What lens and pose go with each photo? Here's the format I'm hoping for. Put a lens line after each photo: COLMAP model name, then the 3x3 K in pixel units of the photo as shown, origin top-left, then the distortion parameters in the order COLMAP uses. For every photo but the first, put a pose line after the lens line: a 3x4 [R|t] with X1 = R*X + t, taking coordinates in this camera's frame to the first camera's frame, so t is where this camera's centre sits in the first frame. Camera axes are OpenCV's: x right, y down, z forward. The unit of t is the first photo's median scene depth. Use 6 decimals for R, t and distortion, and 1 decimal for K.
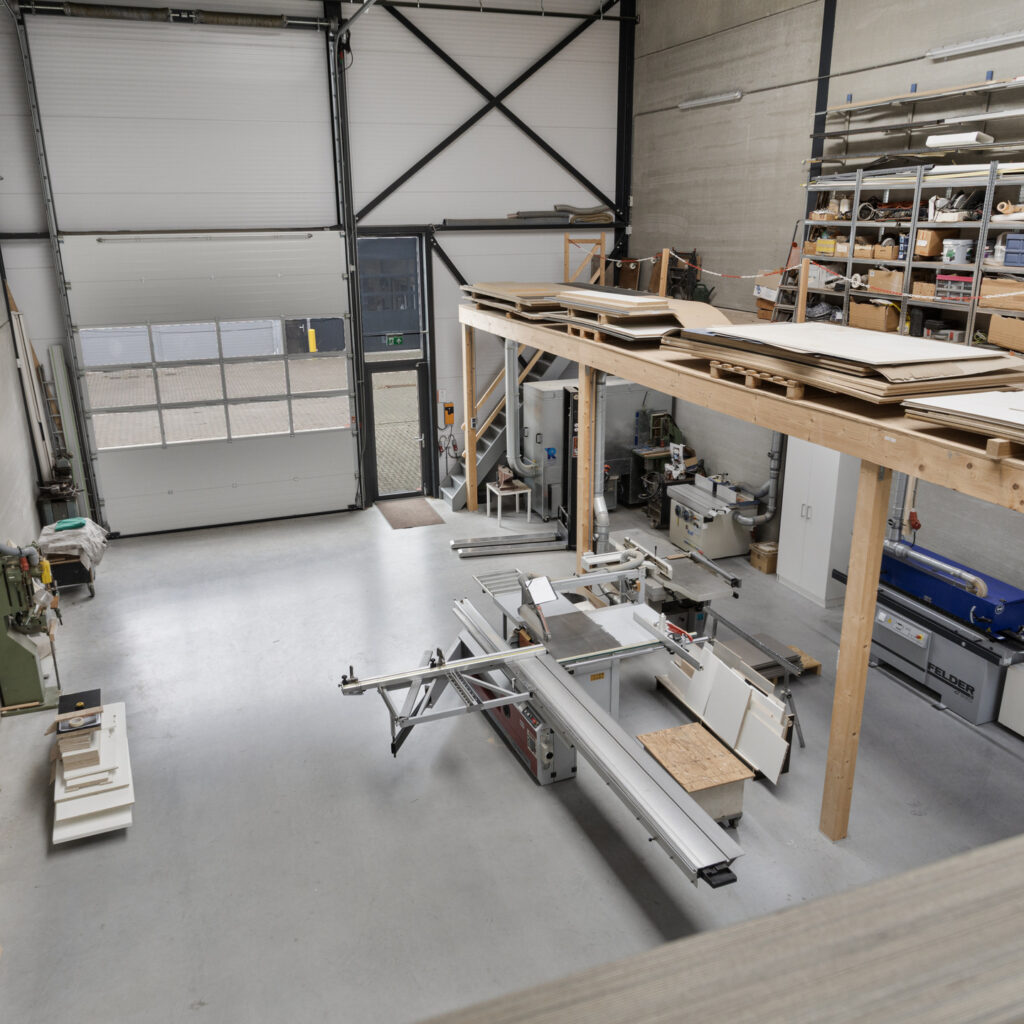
lens RADIAL K [[897.6, 0, 509.1], [0, 897.6, 530.4], [0, 0, 1]] dist [-0.008332, -0.001788]
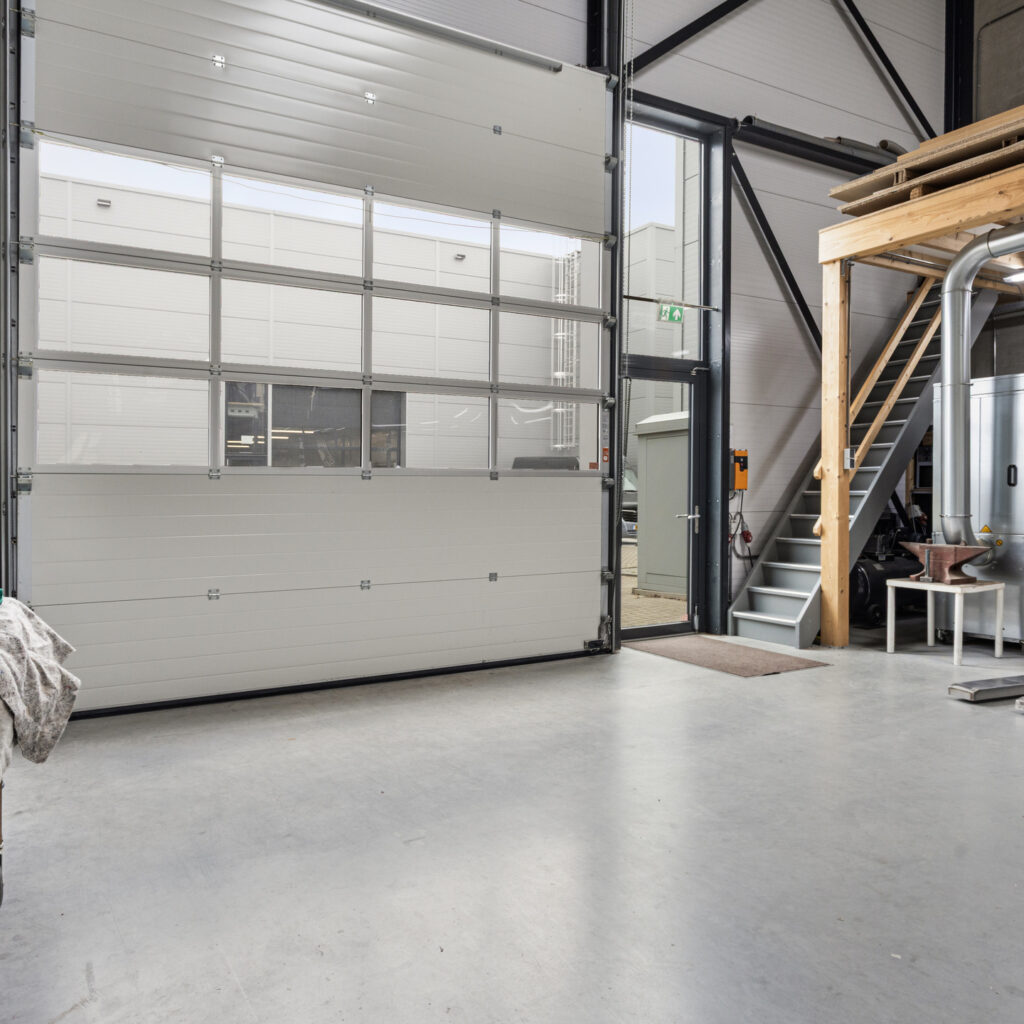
lens RADIAL K [[829.8, 0, 511.6], [0, 829.8, 489.7], [0, 0, 1]] dist [-0.039486, -0.000331]
pose [[0.986335, 0.010216, 0.164433, -0.318811], [0.043615, 0.946274, -0.320411, 0.035717], [-0.158873, 0.323204, 0.932898, 0.651754]]
